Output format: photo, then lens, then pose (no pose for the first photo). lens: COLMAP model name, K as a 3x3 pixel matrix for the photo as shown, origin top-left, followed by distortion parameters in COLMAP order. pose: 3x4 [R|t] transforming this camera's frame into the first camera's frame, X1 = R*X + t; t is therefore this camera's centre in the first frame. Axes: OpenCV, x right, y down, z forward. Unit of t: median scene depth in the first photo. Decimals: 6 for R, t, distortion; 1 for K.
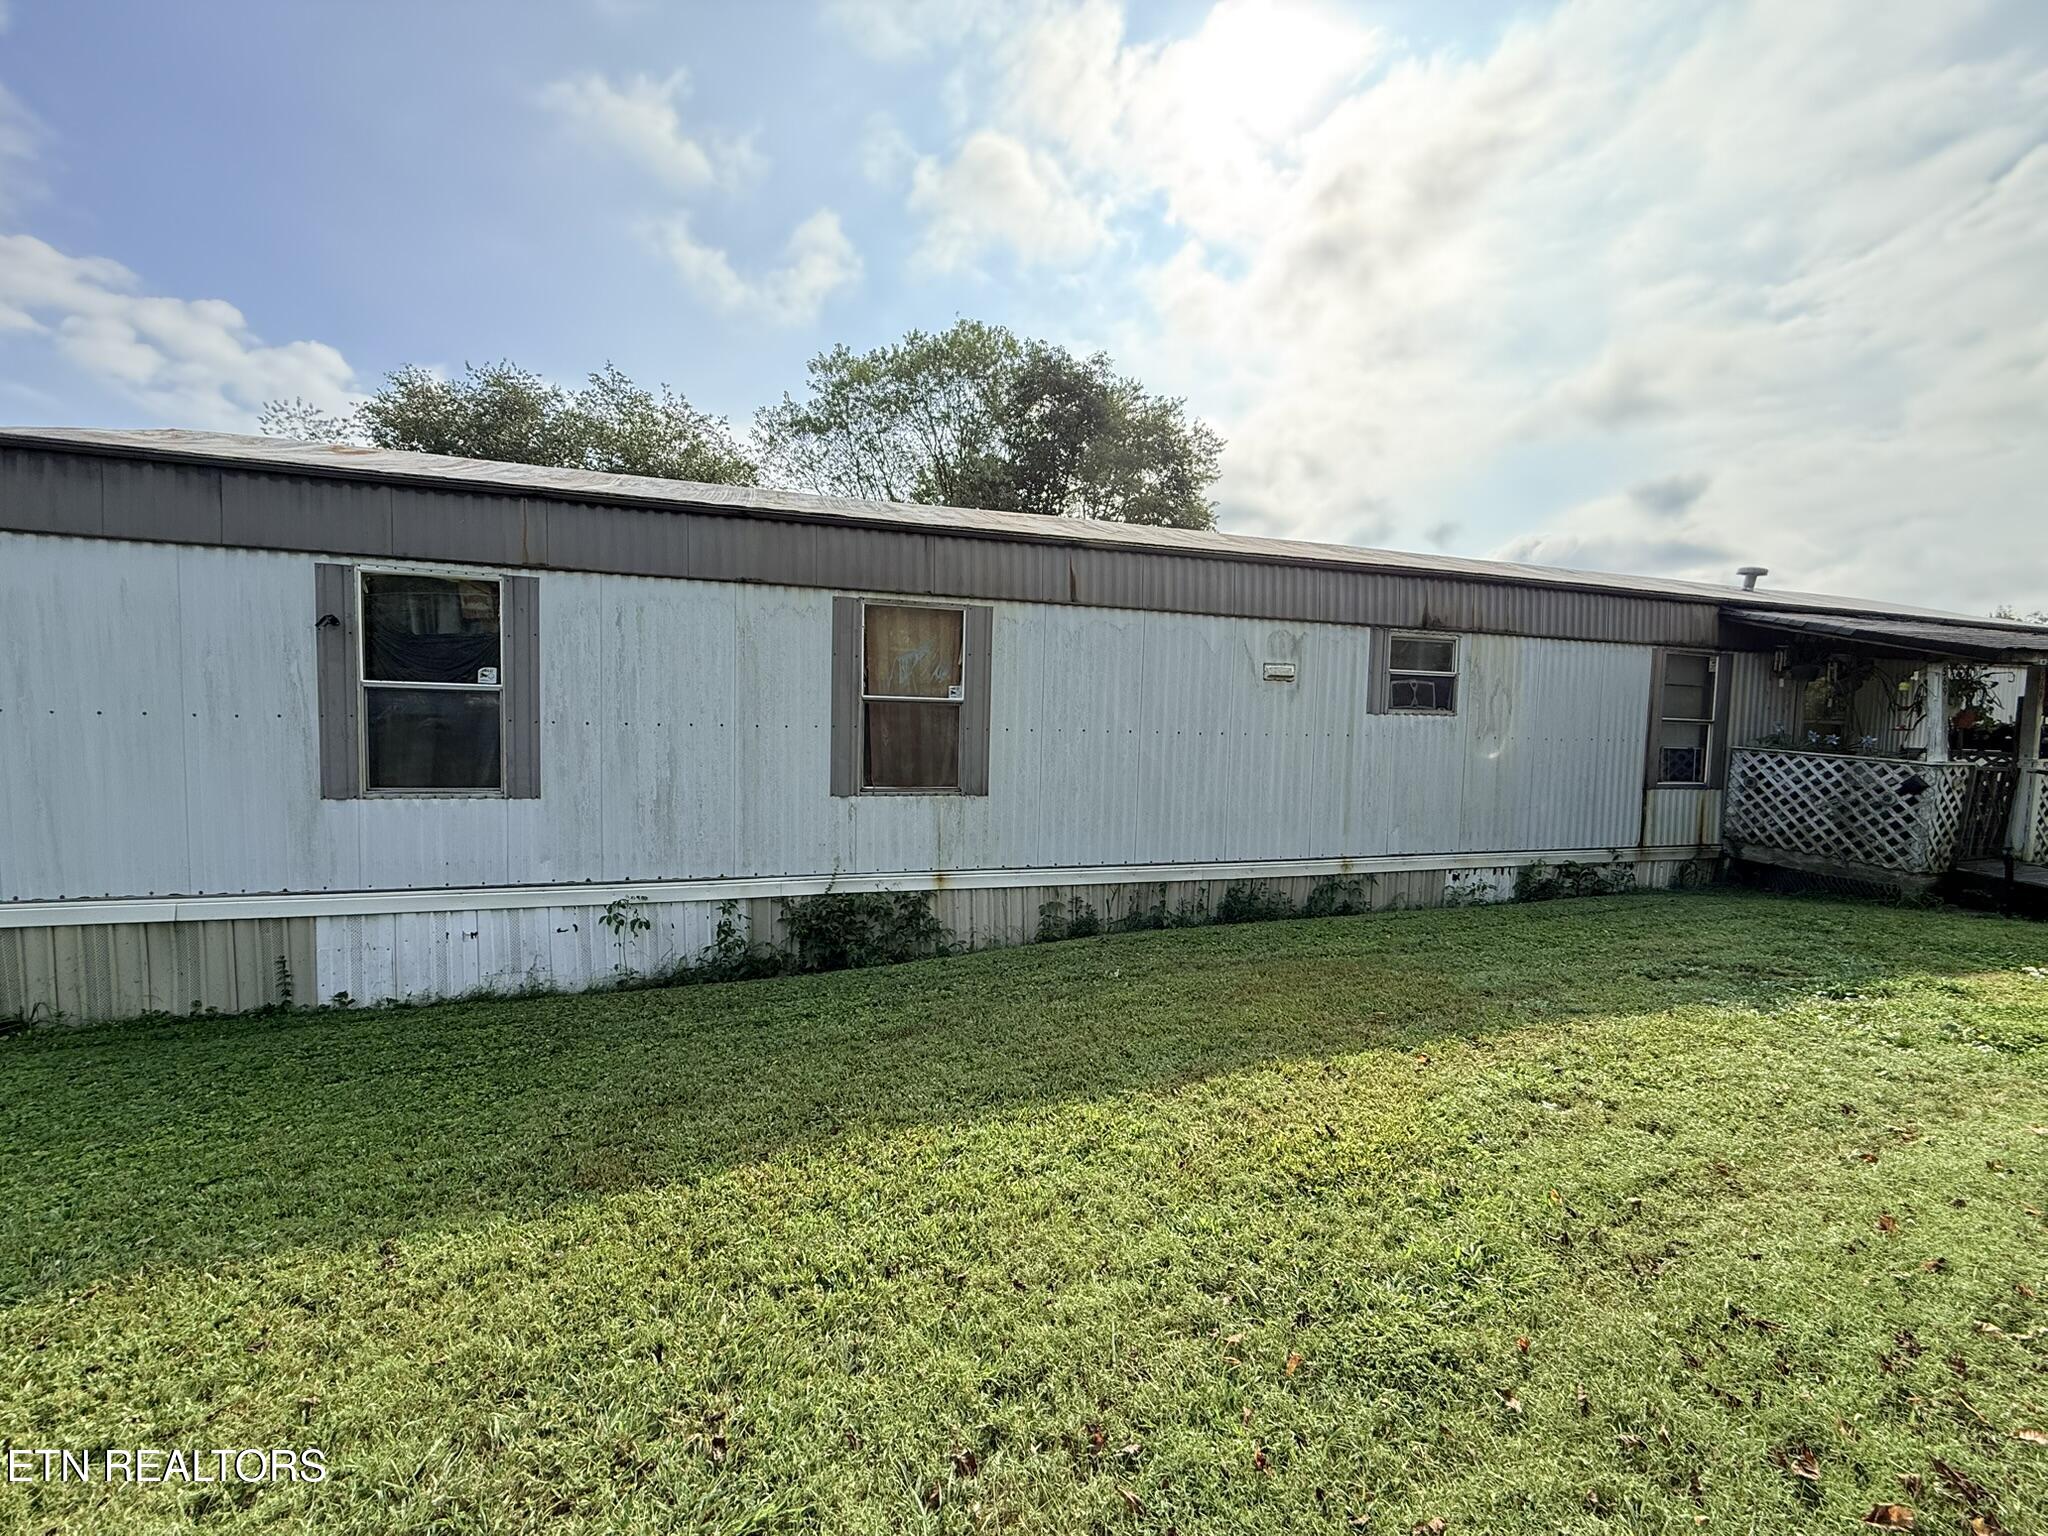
lens RADIAL K [[813.2, 0, 1018.0], [0, 813.2, 768.5], [0, 0, 1]] dist [-0.001667, 0.000421]
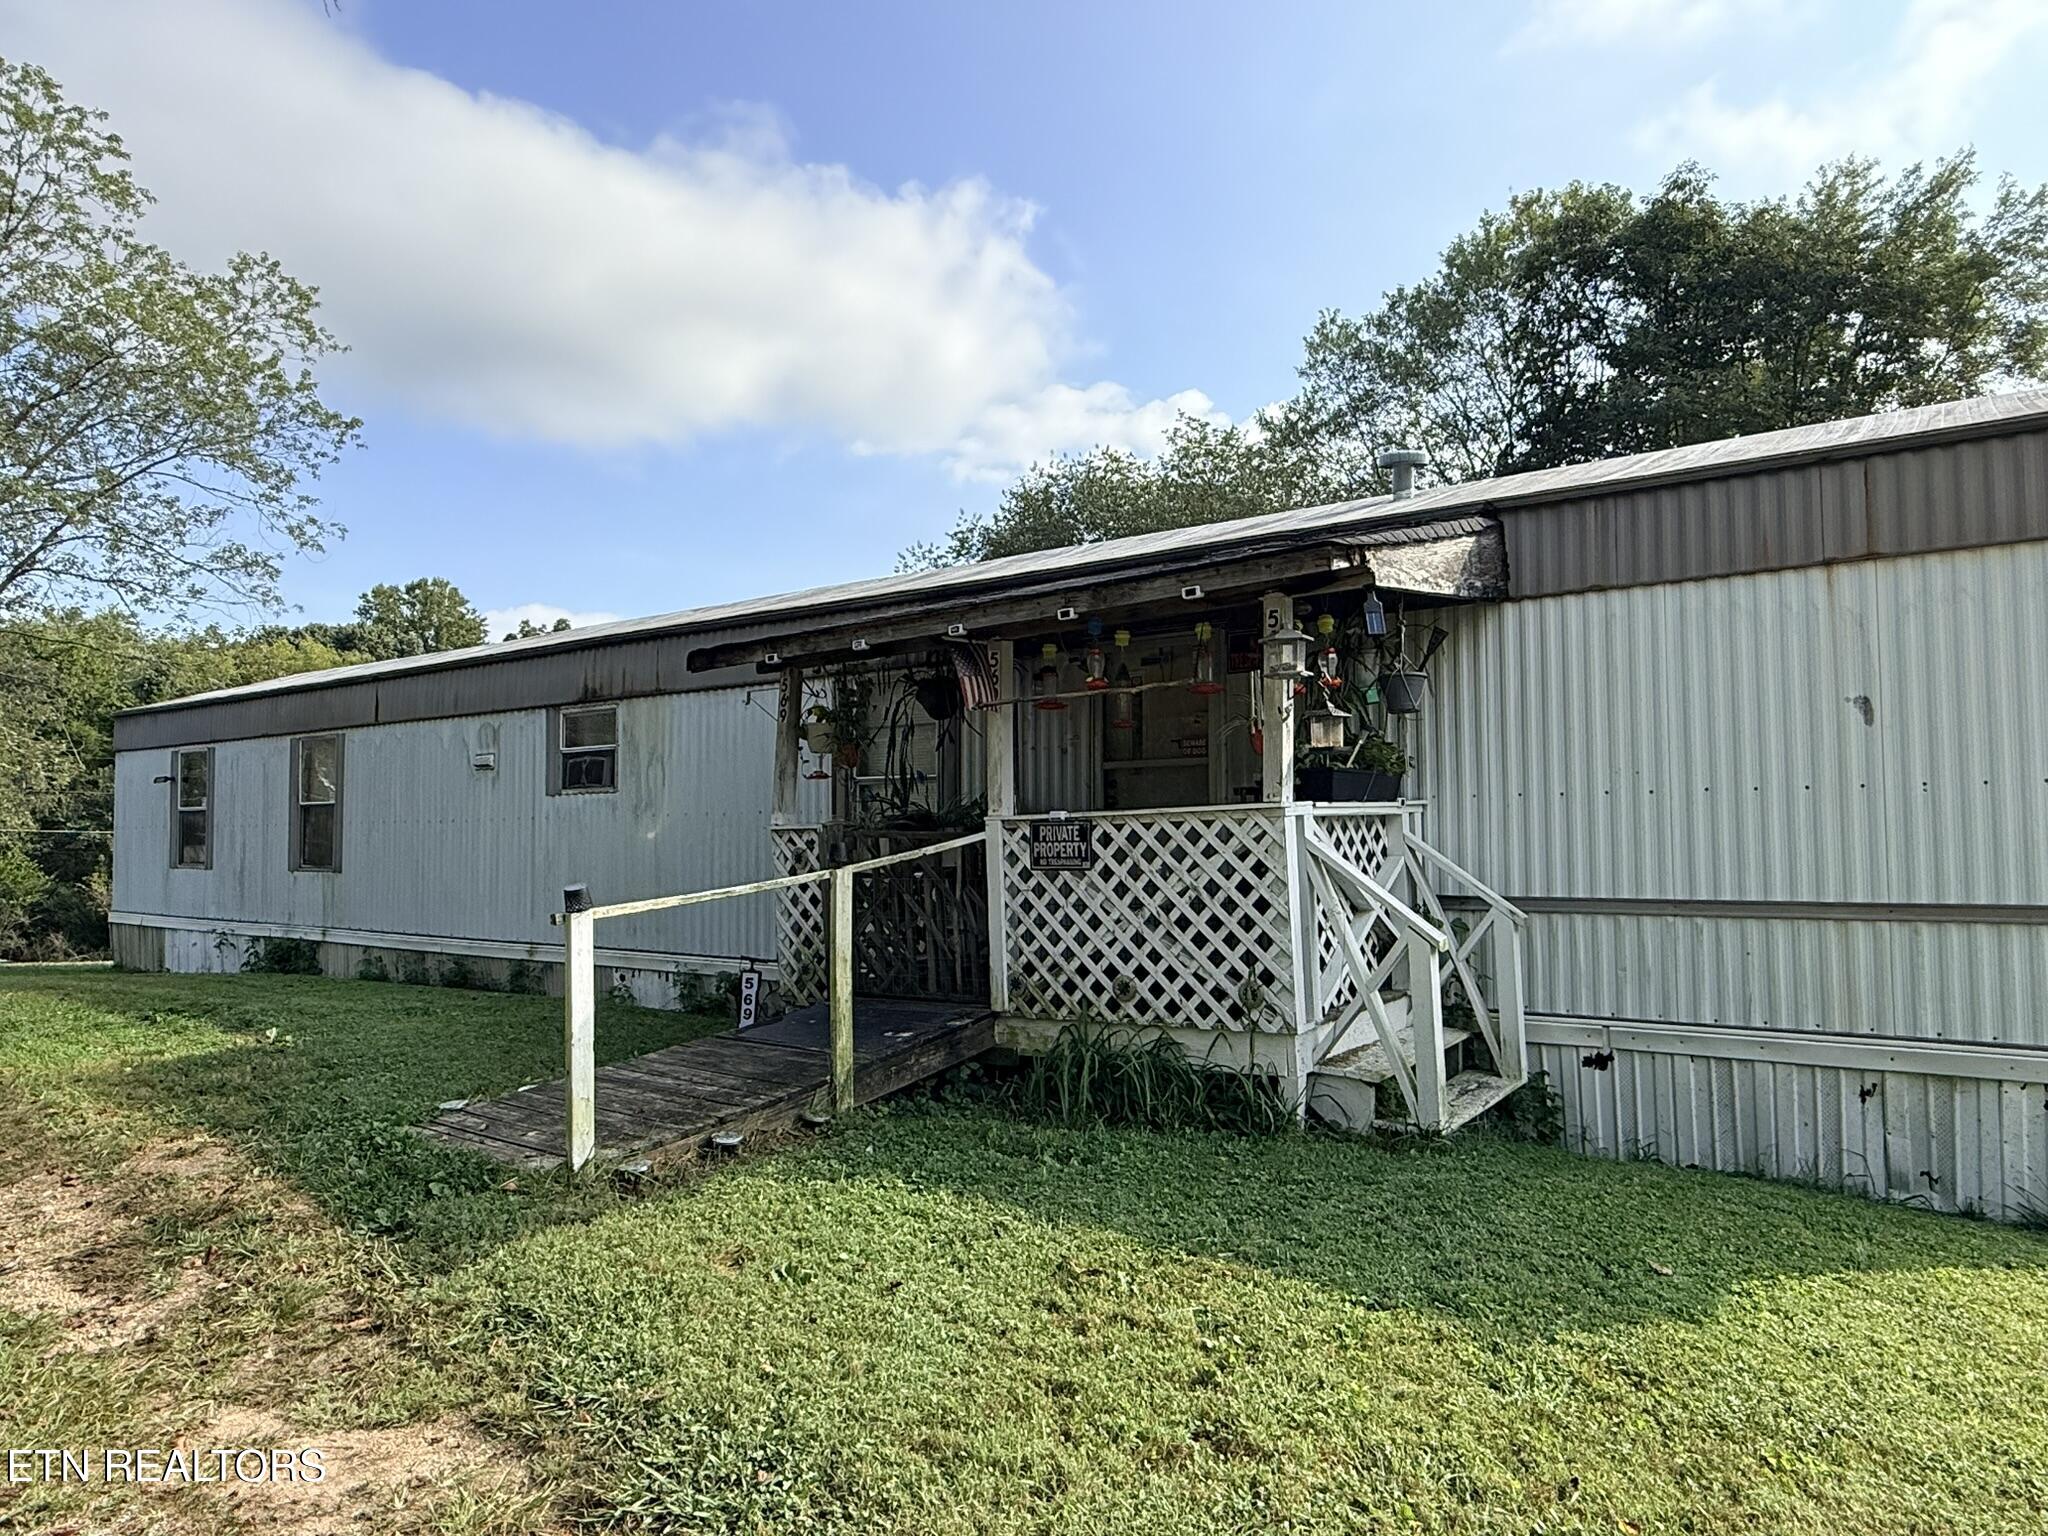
lens RADIAL K [[1374.4, 0, 1024.0], [0, 1374.4, 768.0], [0, 0, 1]] dist [-0.001423, 0.001089]
pose [[0.579622, -0.068467, -0.812004, 2.183535], [-0.035914, 0.993349, -0.109394, 0.062808], [0.814094, 0.092569, 0.573308, 0.538120]]
